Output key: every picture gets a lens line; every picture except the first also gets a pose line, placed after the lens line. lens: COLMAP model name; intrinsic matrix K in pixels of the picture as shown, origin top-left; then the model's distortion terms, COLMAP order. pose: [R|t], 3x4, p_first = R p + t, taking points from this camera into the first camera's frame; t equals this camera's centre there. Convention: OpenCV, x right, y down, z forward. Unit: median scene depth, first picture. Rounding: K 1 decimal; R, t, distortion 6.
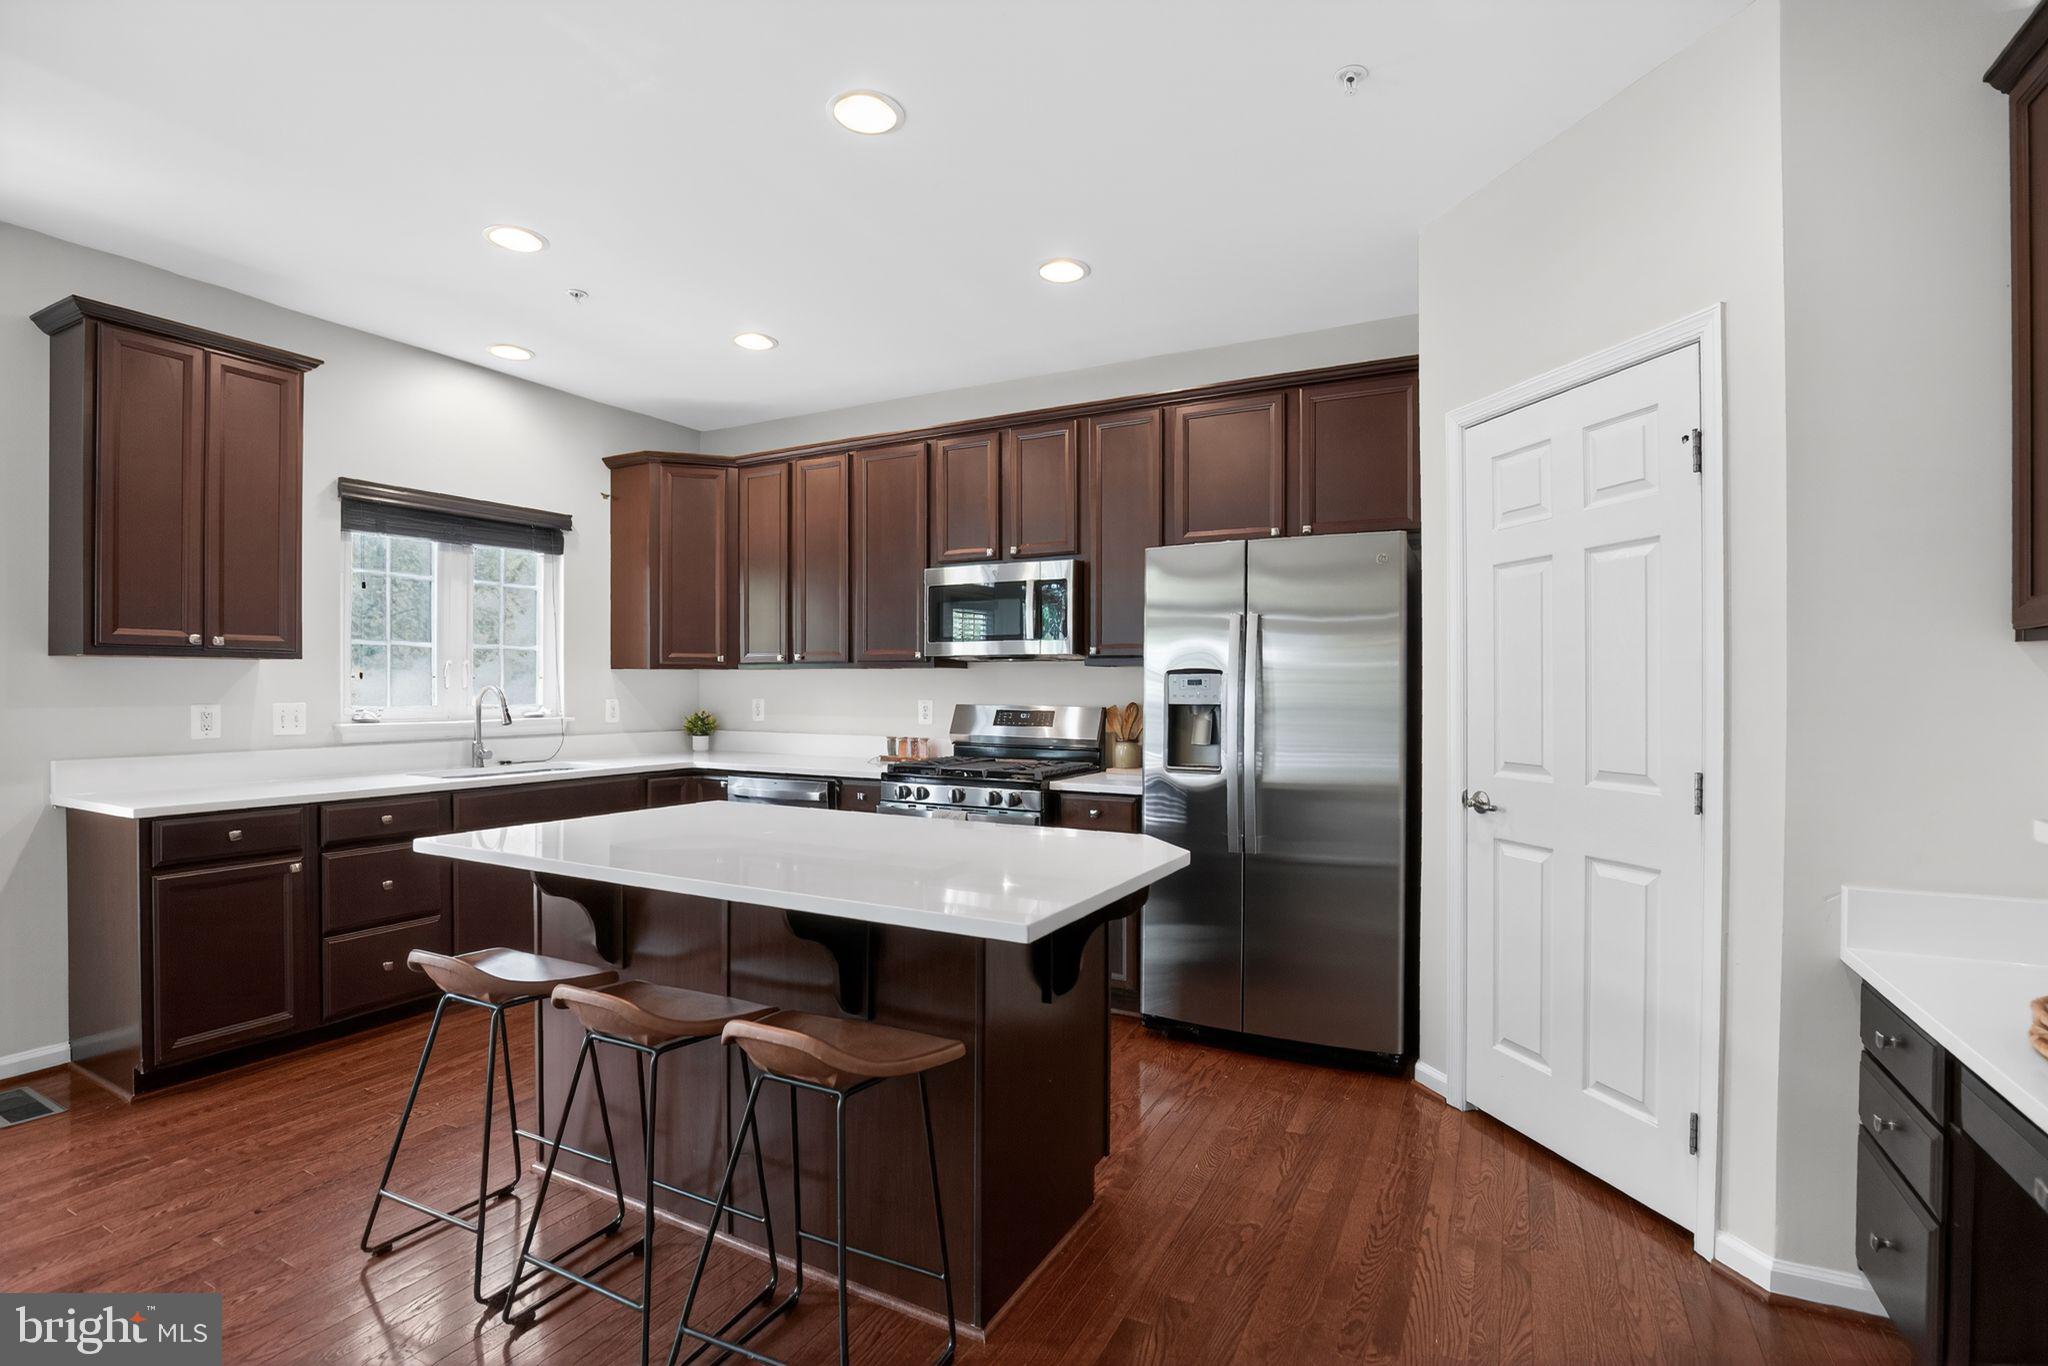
lens RADIAL K [[938.9, 0, 1027.5], [0, 938.9, 692.8], [0, 0, 1]] dist [-0.046490, 0.007448]
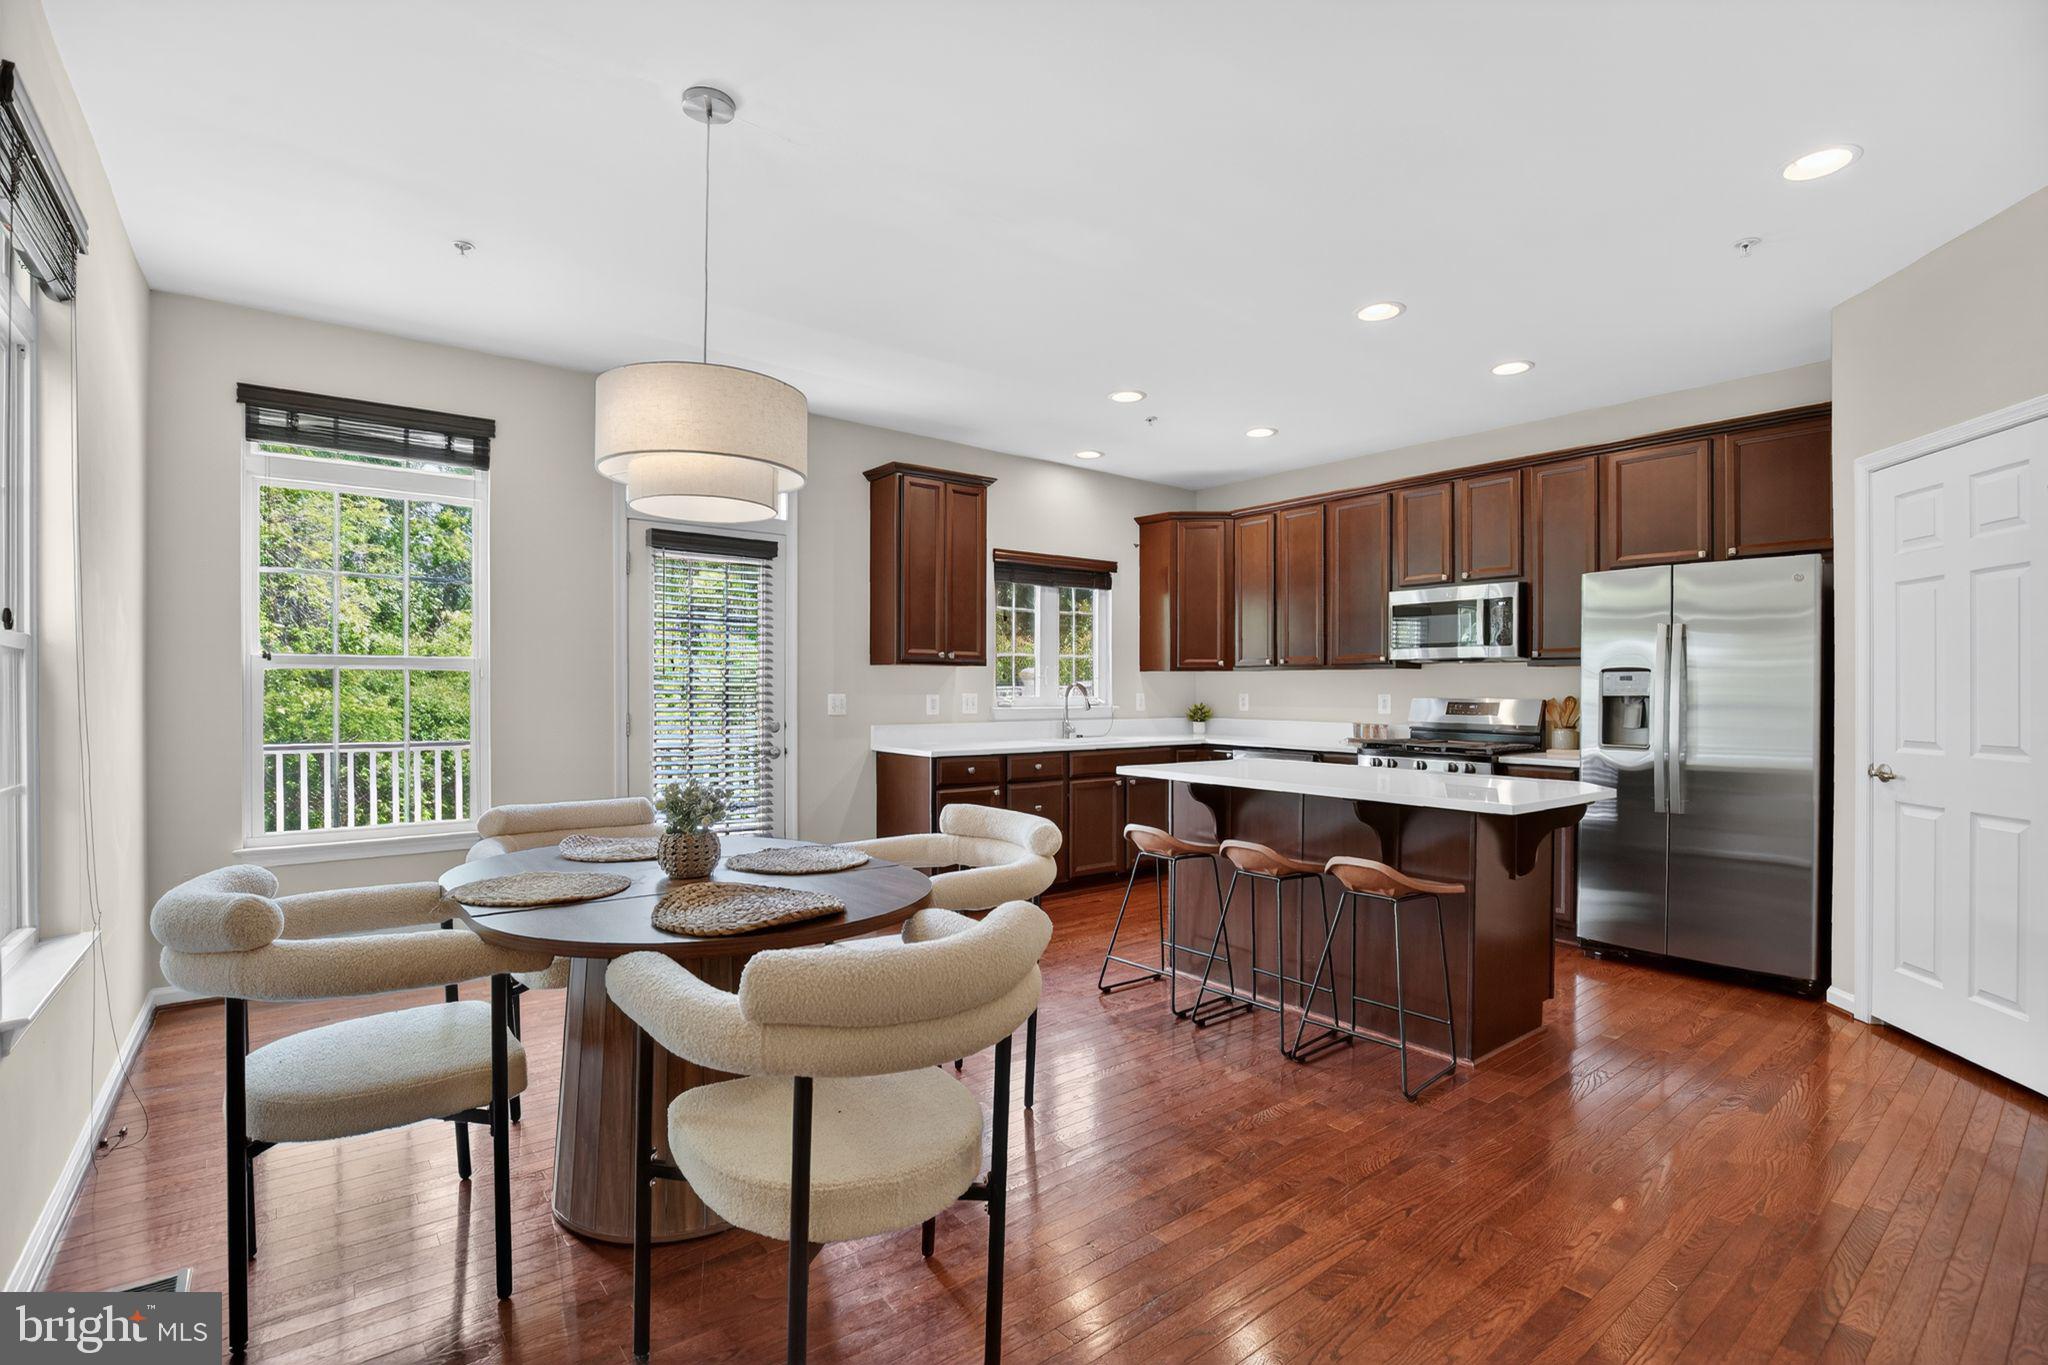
lens RADIAL K [[938.9, 0, 1027.5], [0, 938.9, 692.3], [0, 0, 1]] dist [-0.046490, 0.007448]
pose [[0.915870, 0.001527, -0.401471, -0.056469], [-0.002725, 0.999993, -0.002413, 0.011431], [0.401465, 0.003304, 0.915869, -0.419103]]
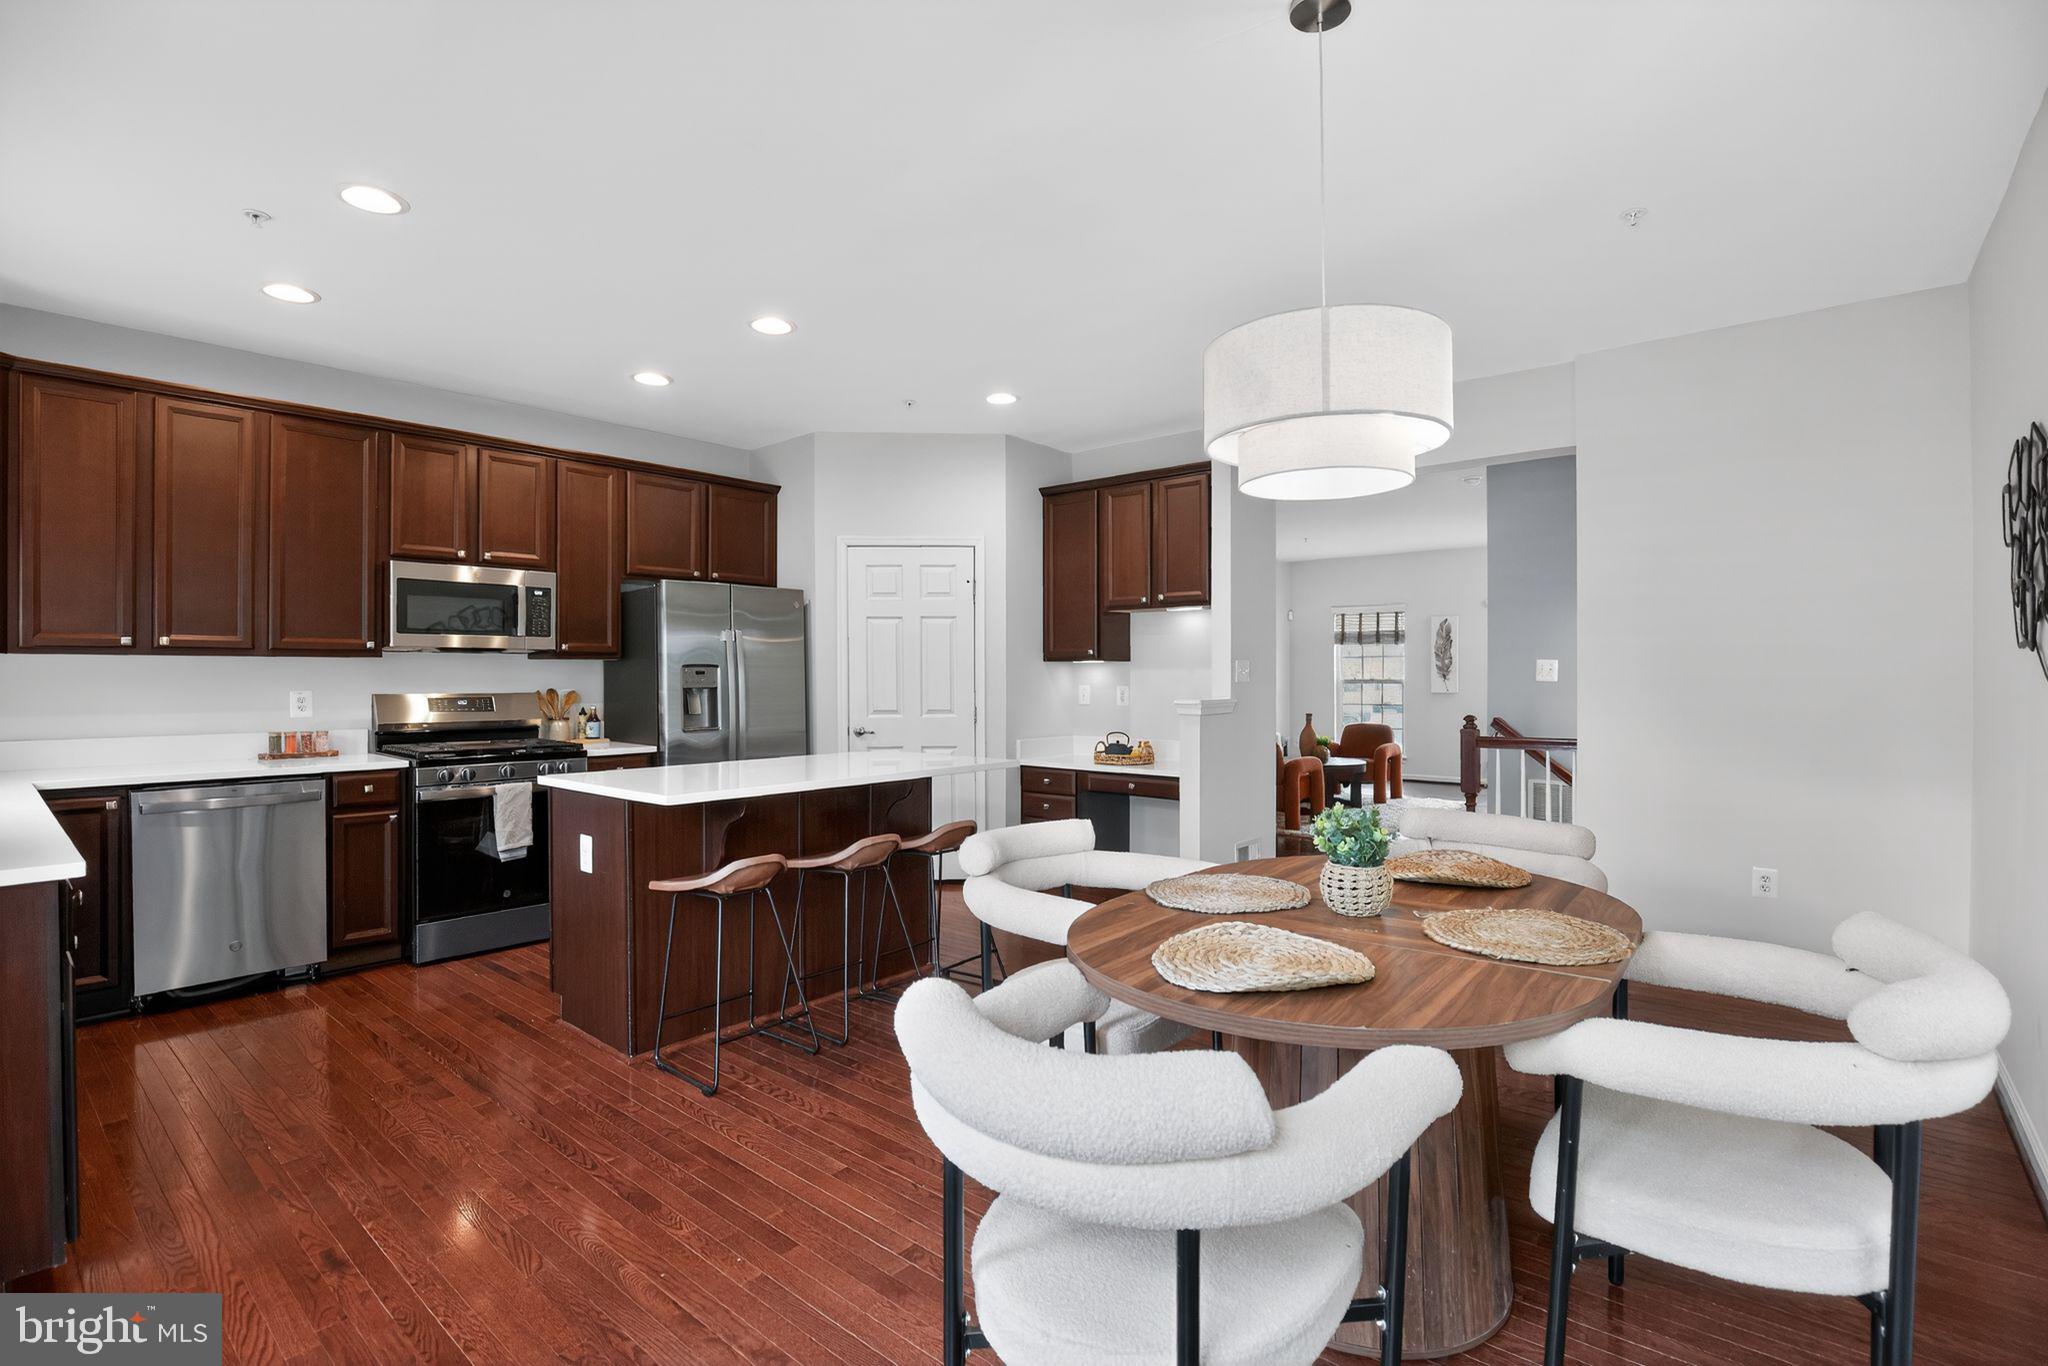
lens RADIAL K [[938.9, 0, 1027.5], [0, 938.9, 692.8], [0, 0, 1]] dist [-0.046490, 0.007448]
pose [[0.228437, -0.015104, 0.973442, -1.025075], [0.007120, 0.999879, 0.013843, 0.002859], [-0.973533, 0.003769, 0.228517, 0.114816]]
